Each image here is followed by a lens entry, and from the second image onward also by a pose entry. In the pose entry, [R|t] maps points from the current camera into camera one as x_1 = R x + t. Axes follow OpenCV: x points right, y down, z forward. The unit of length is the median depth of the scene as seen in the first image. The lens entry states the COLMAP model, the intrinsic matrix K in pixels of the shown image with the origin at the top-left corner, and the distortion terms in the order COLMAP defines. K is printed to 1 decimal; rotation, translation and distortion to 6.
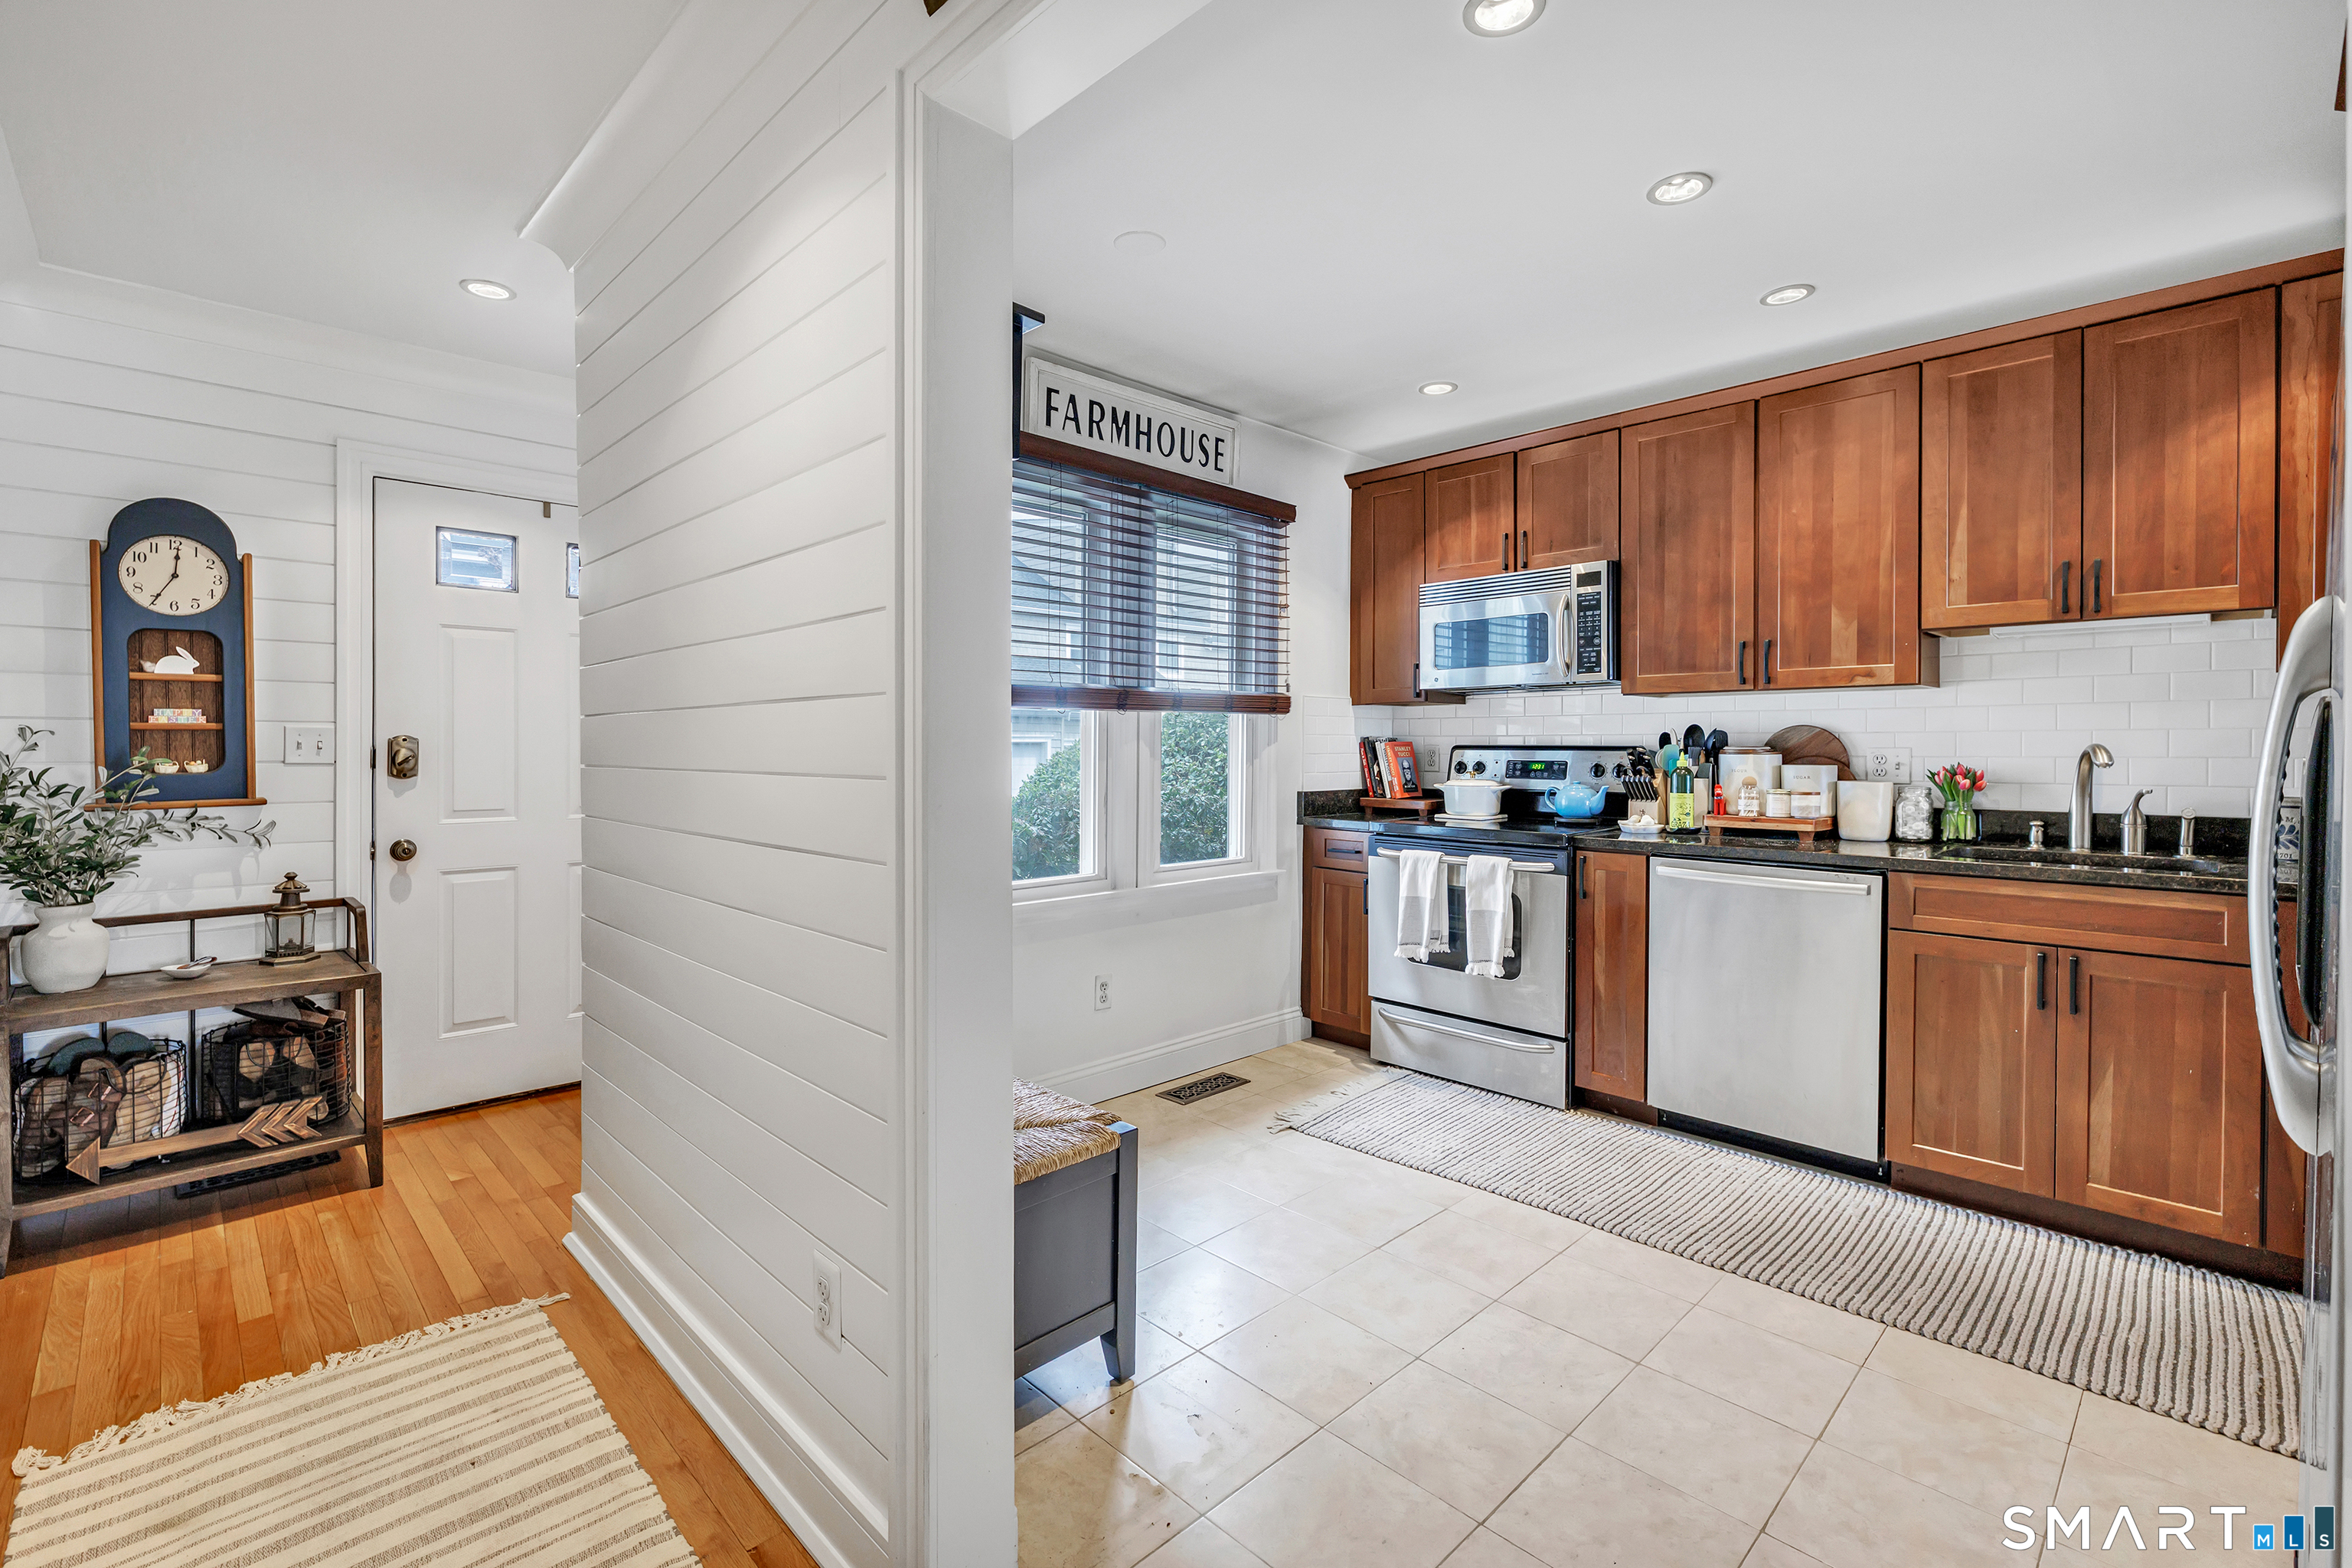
lens RADIAL K [[1039.9, 0, 1170.7], [0, 1039.9, 766.1], [0, 0, 1]] dist [-0.001020, -0.000022]
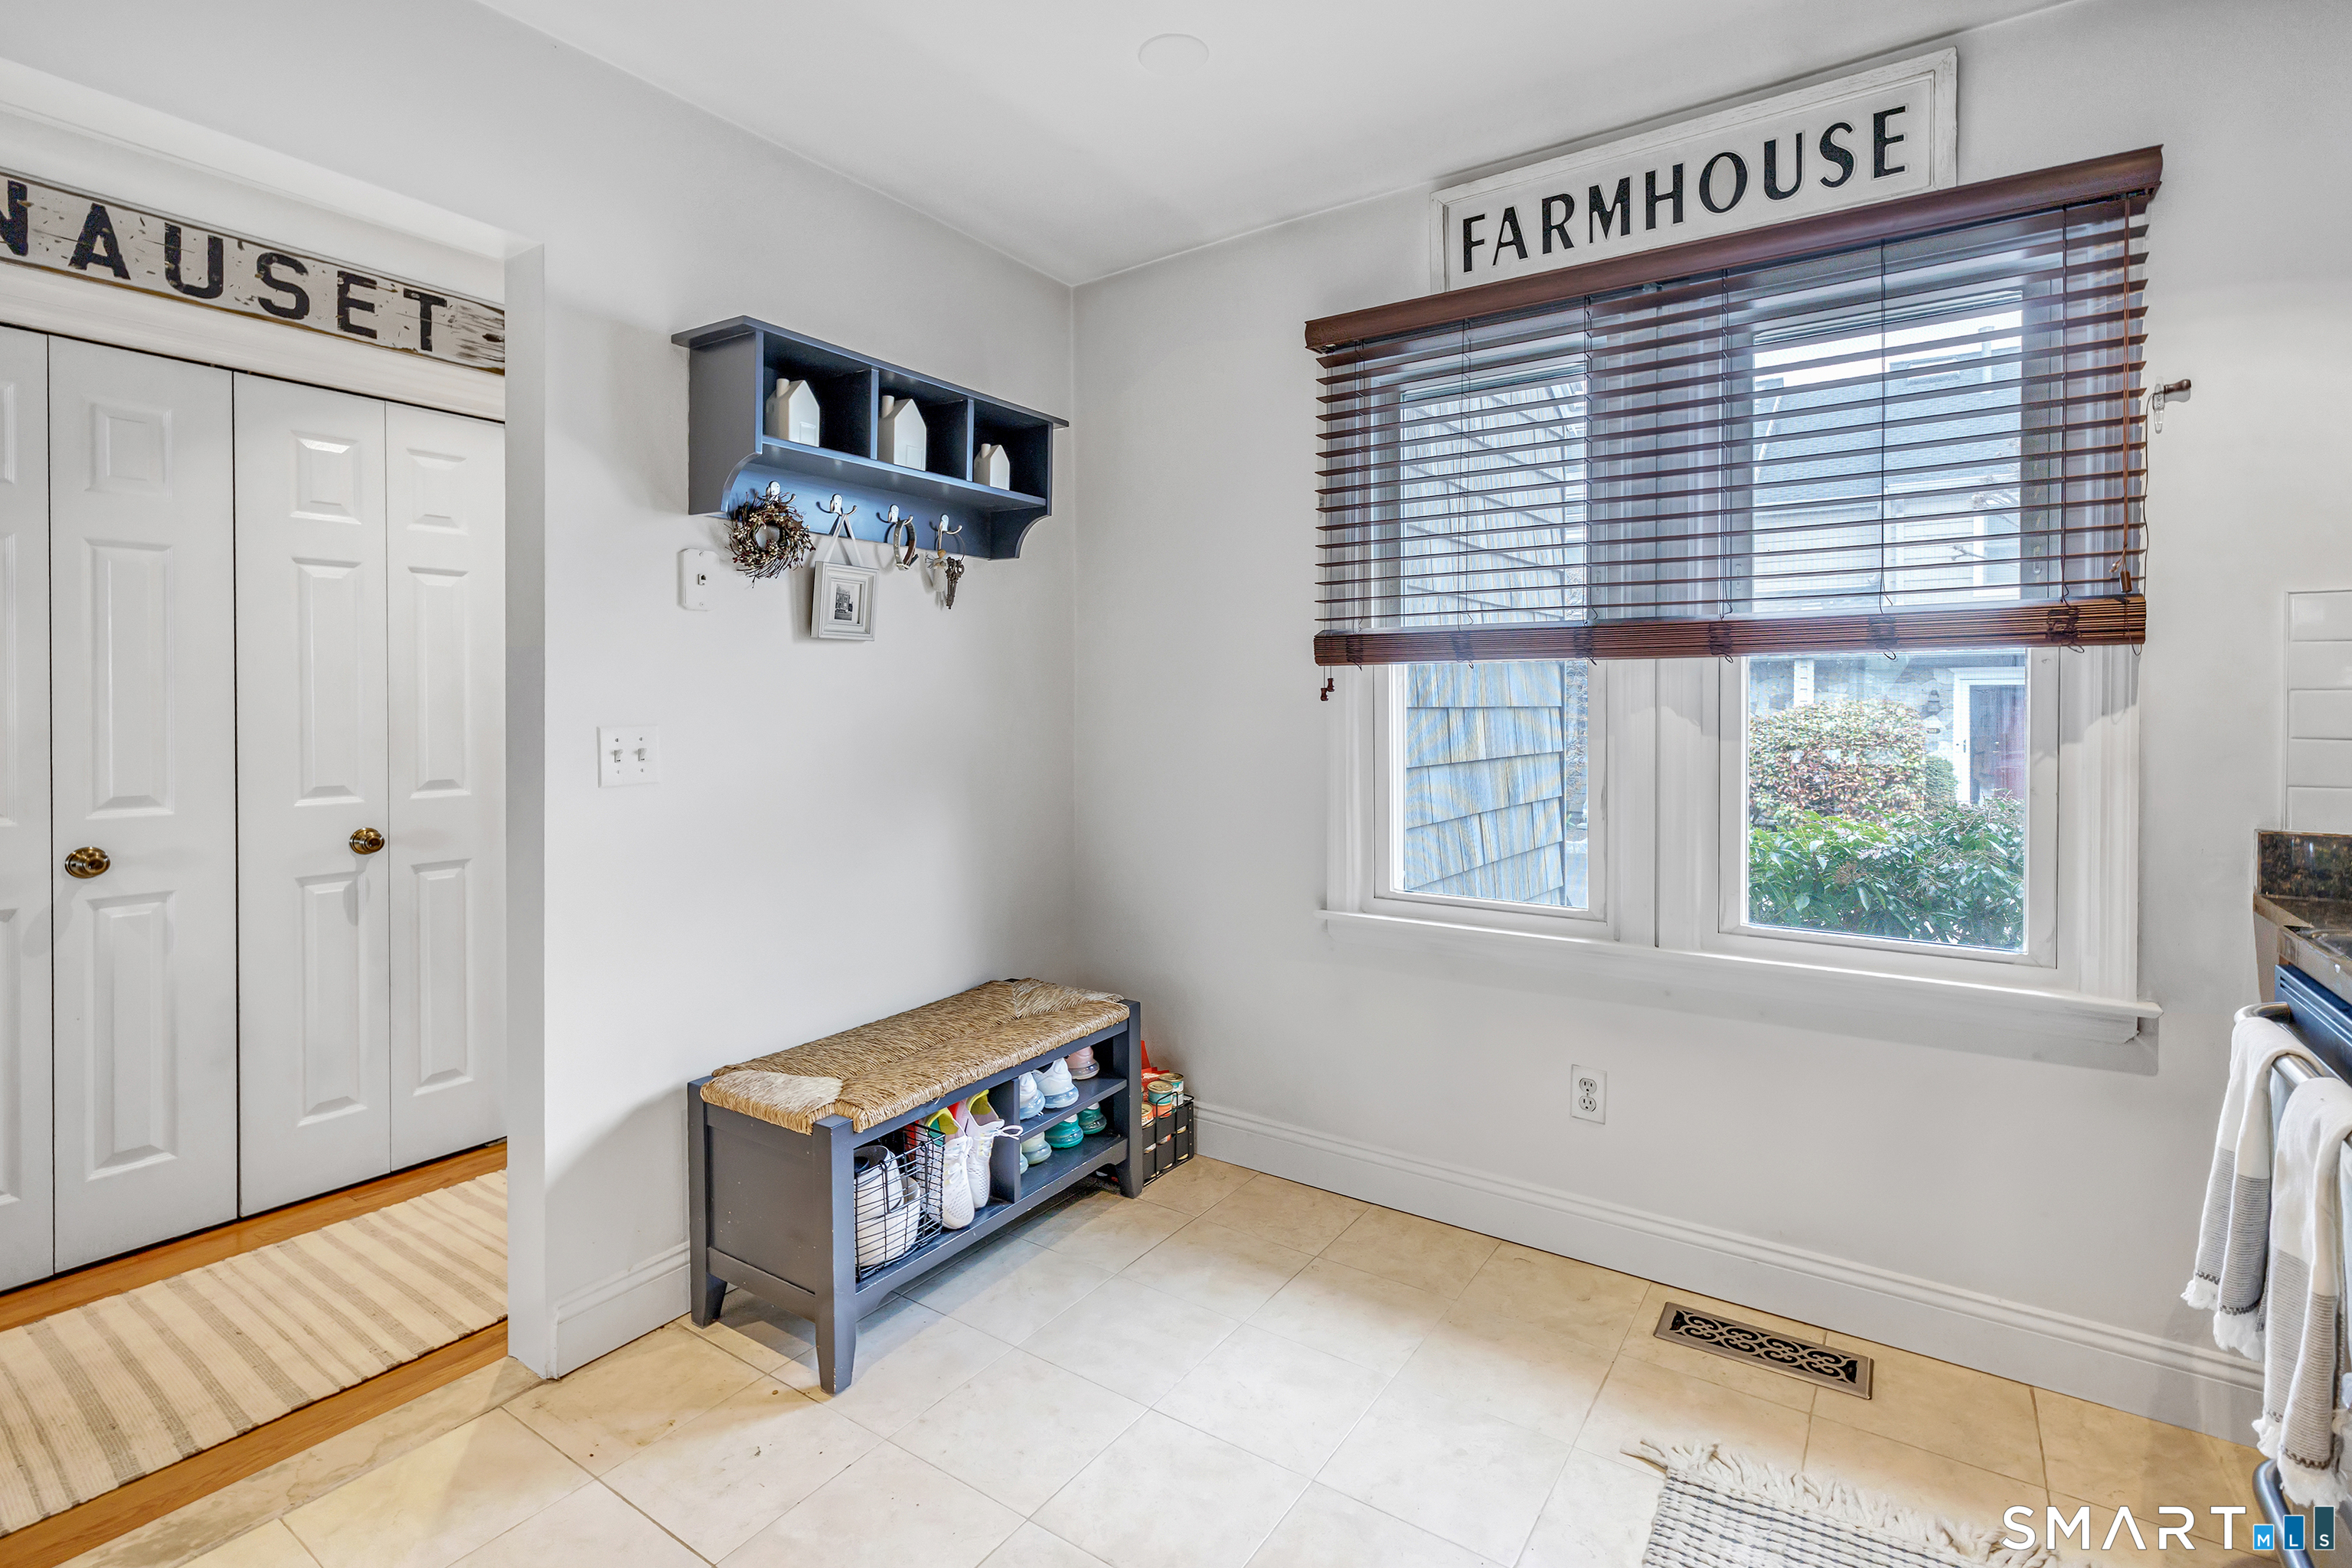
lens RADIAL K [[1096.3, 0, 1175.1], [0, 1096.3, 708.8], [0, 0, 1]] dist [0.000887, 0.000066]
pose [[0.204287, 0.008240, -0.978876, 0.556435], [-0.014023, 0.999887, 0.005490, -0.023196], [0.978811, 0.012606, 0.204380, 0.612487]]
